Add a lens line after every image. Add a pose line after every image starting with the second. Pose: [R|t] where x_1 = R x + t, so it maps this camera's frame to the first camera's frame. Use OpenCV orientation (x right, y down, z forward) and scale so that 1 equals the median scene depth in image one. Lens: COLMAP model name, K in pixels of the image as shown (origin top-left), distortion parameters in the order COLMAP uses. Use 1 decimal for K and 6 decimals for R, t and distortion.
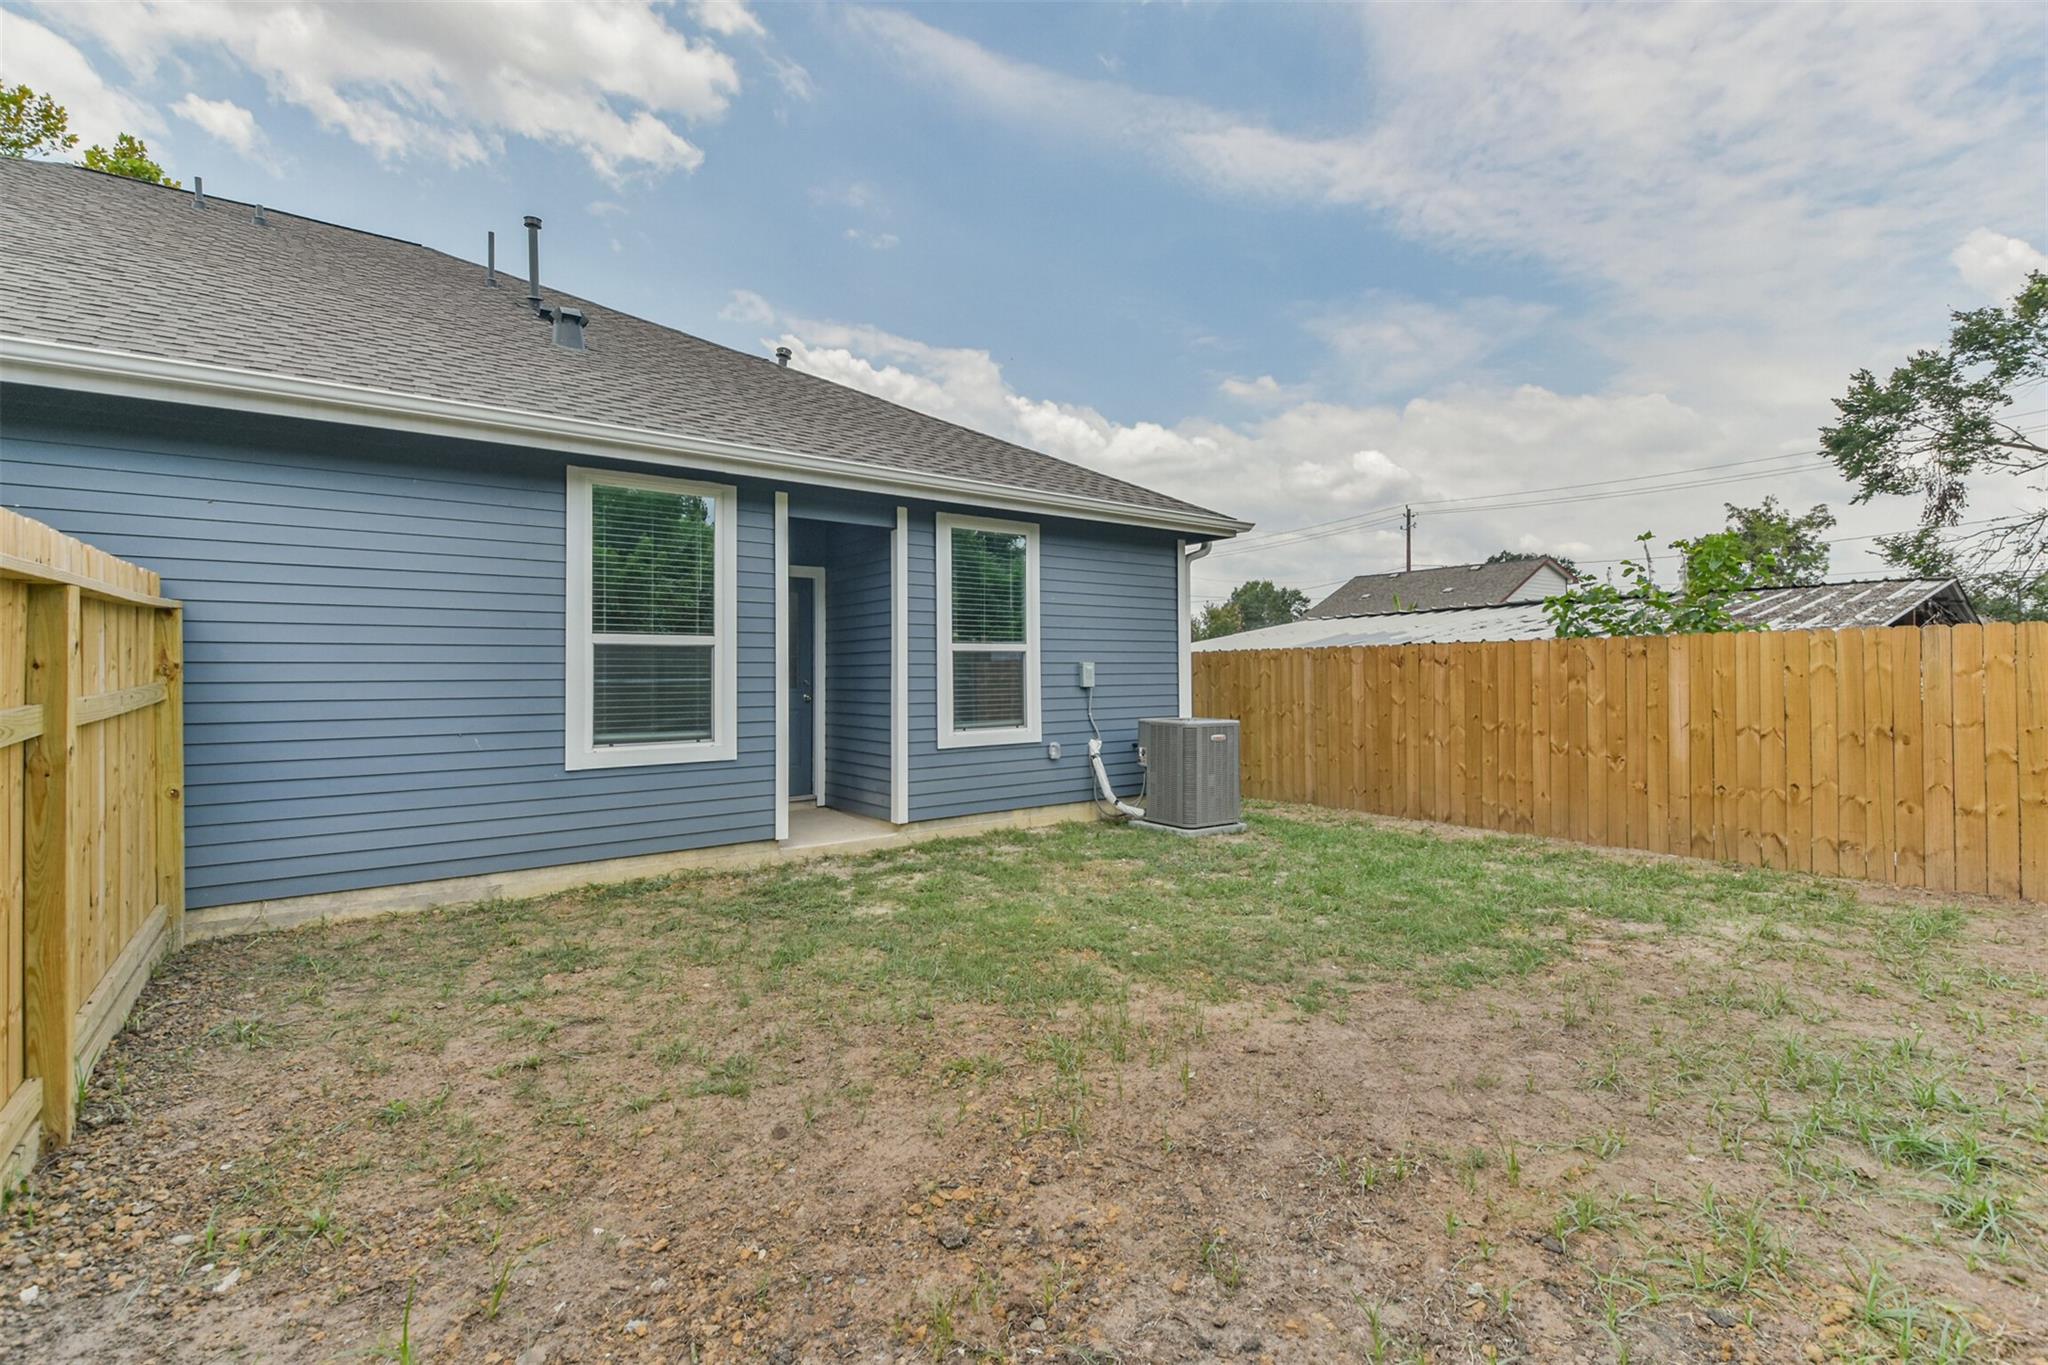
lens RADIAL K [[896.2, 0, 1026.8], [0, 896.2, 684.7], [0, 0, 1]] dist [0.033558, -0.021004]
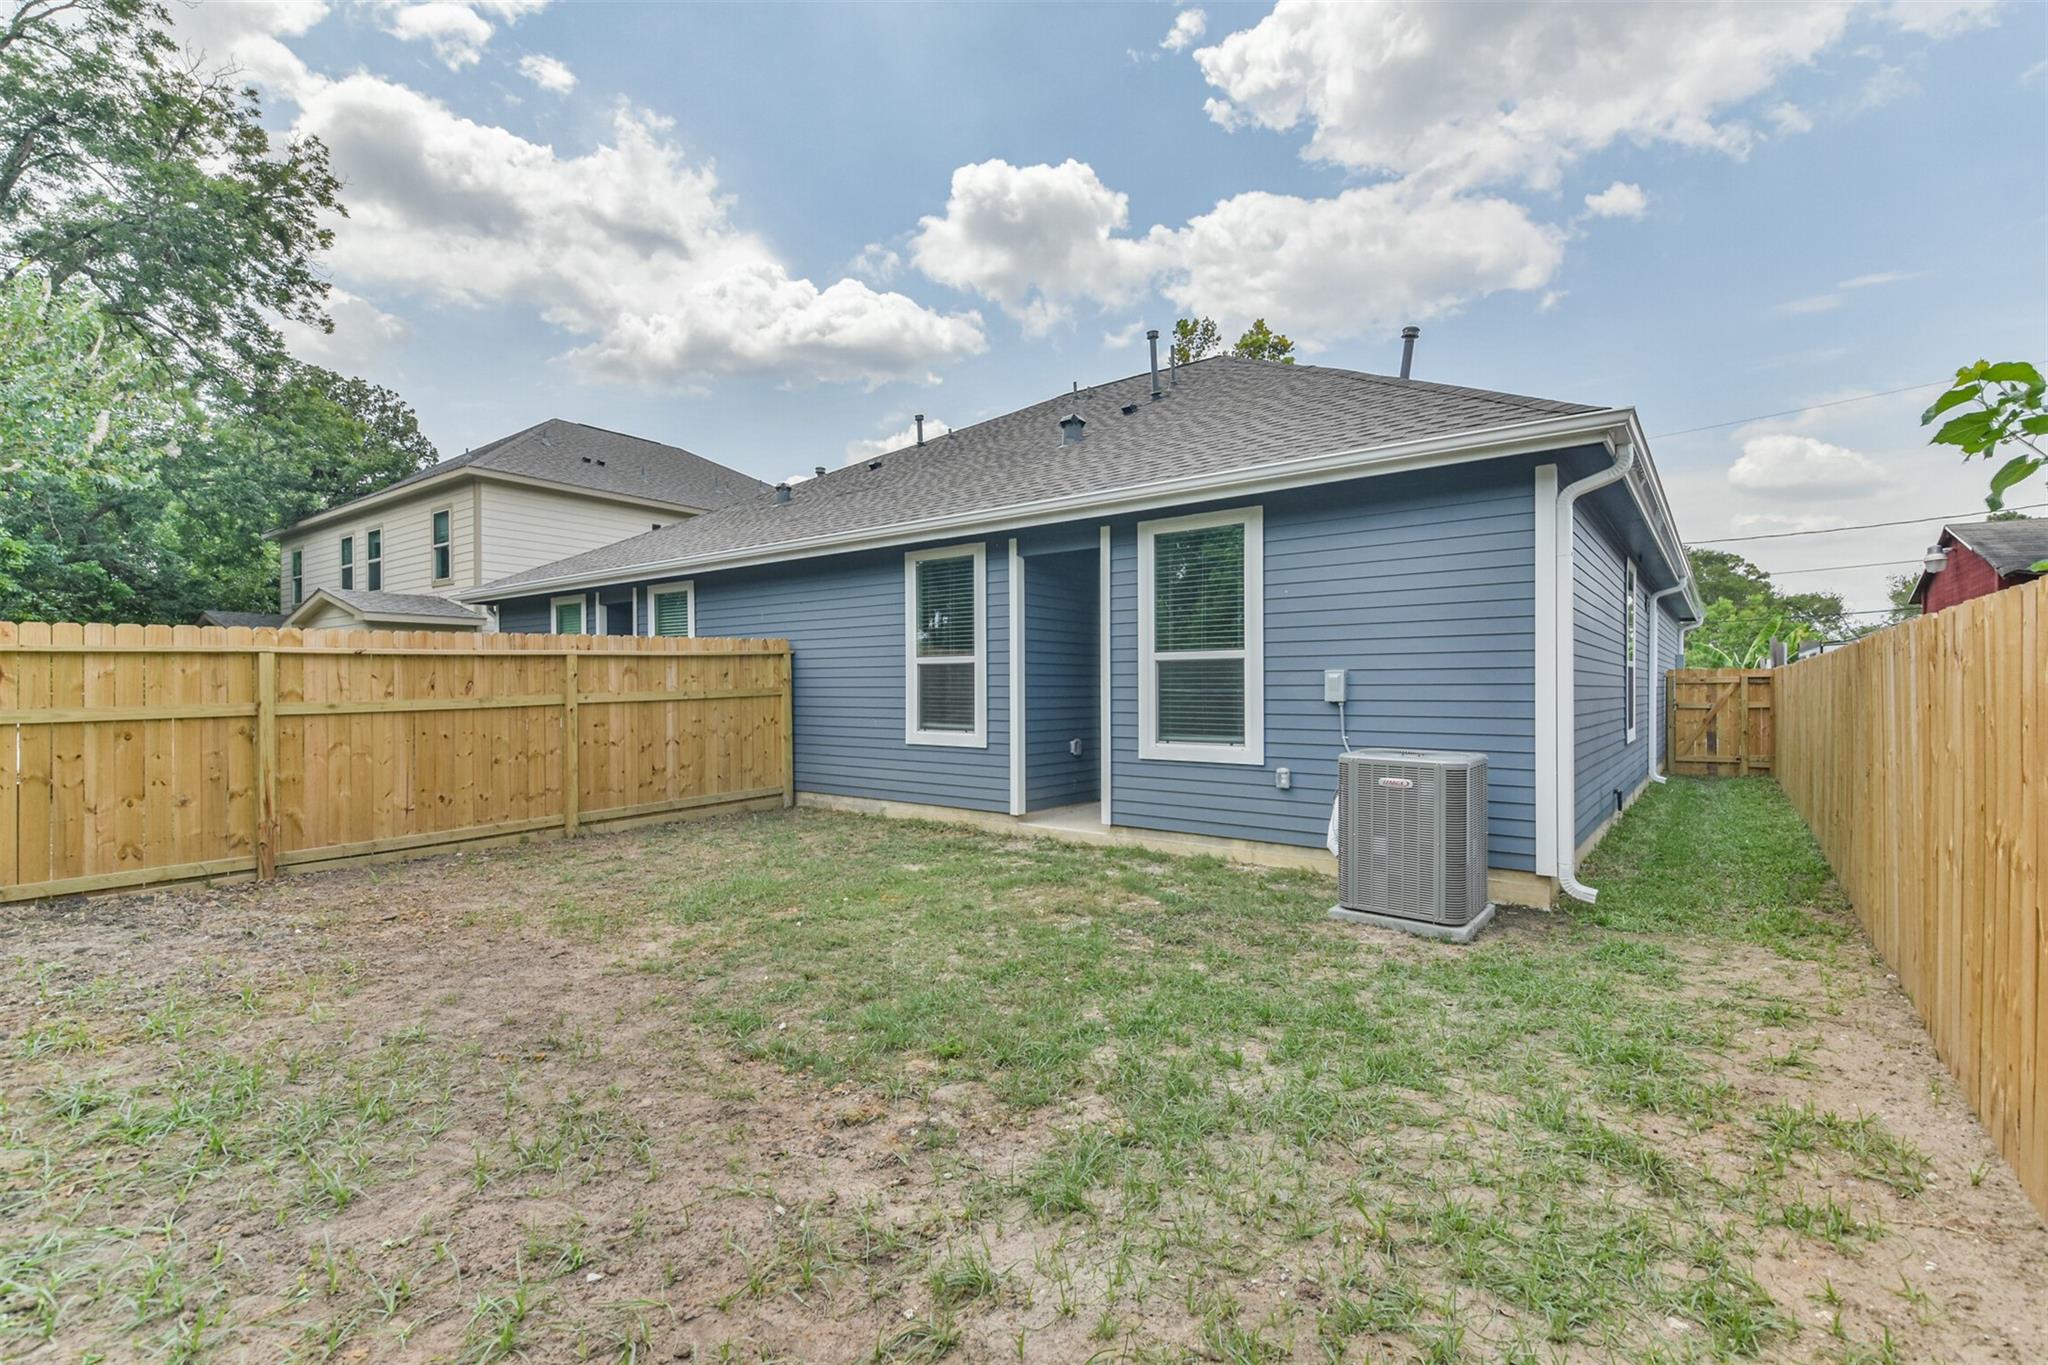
lens RADIAL K [[896.2, 0, 1026.8], [0, 896.2, 684.7], [0, 0, 1]] dist [0.033558, -0.021004]
pose [[0.266178, 0.004670, -0.963913, 0.908803], [-0.012144, 0.999925, 0.001491, -0.012067], [0.963847, 0.011308, 0.266215, 0.664892]]
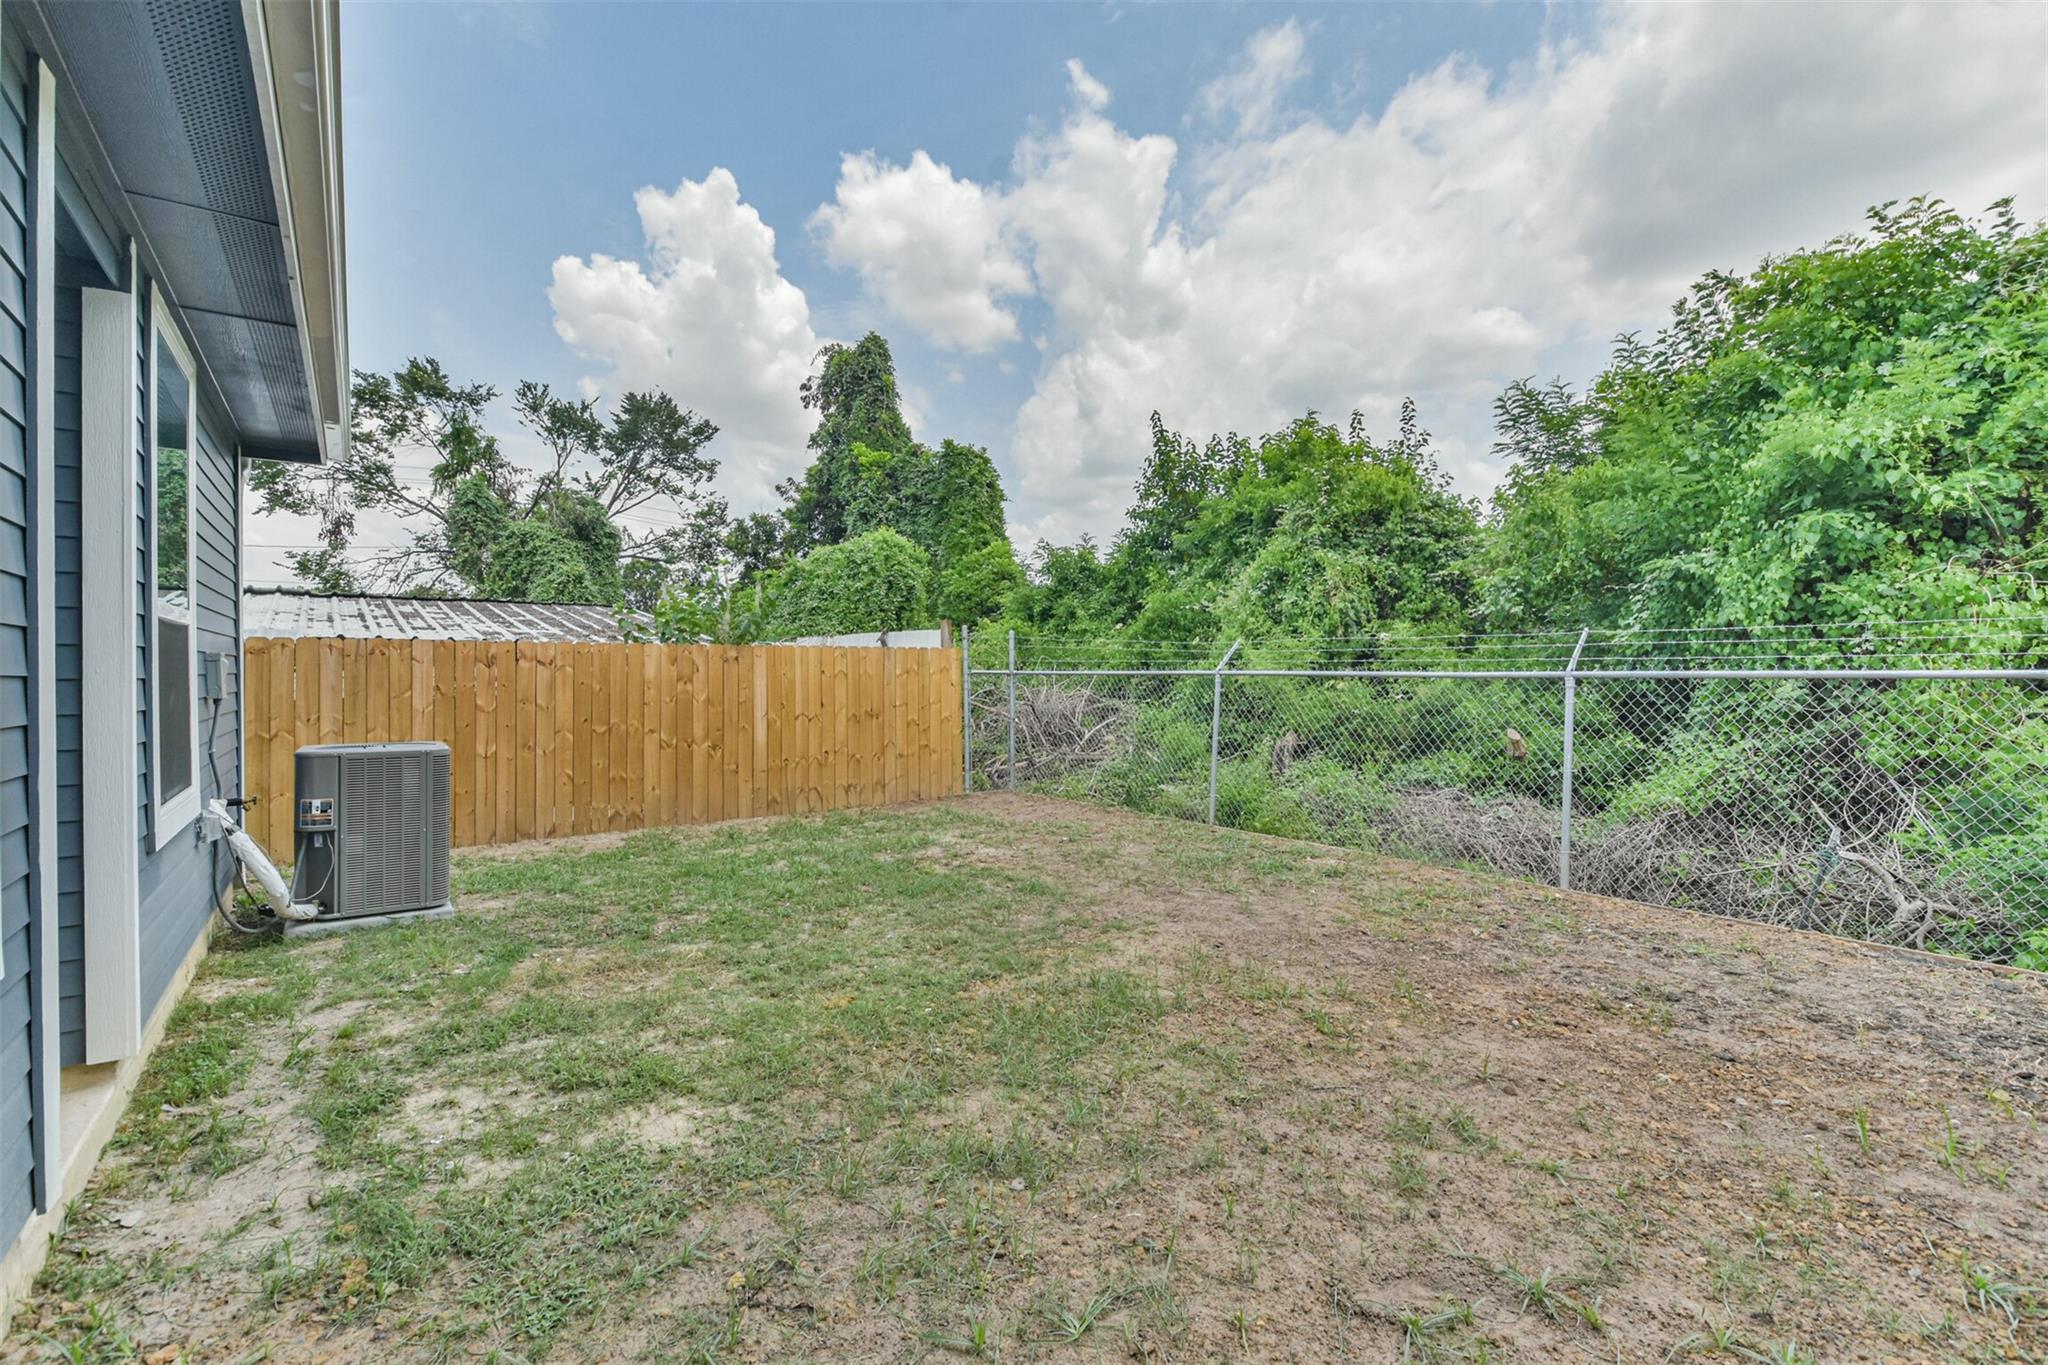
lens RADIAL K [[883.7, 0, 1019.1], [0, 883.7, 679.1], [0, 0, 1]] dist [0.055280, -0.038935]
pose [[0.012112, -0.001282, 0.999926, -0.560943], [0.013359, 0.999910, 0.001121, -0.004093], [-0.999837, 0.013345, 0.012128, 0.646470]]
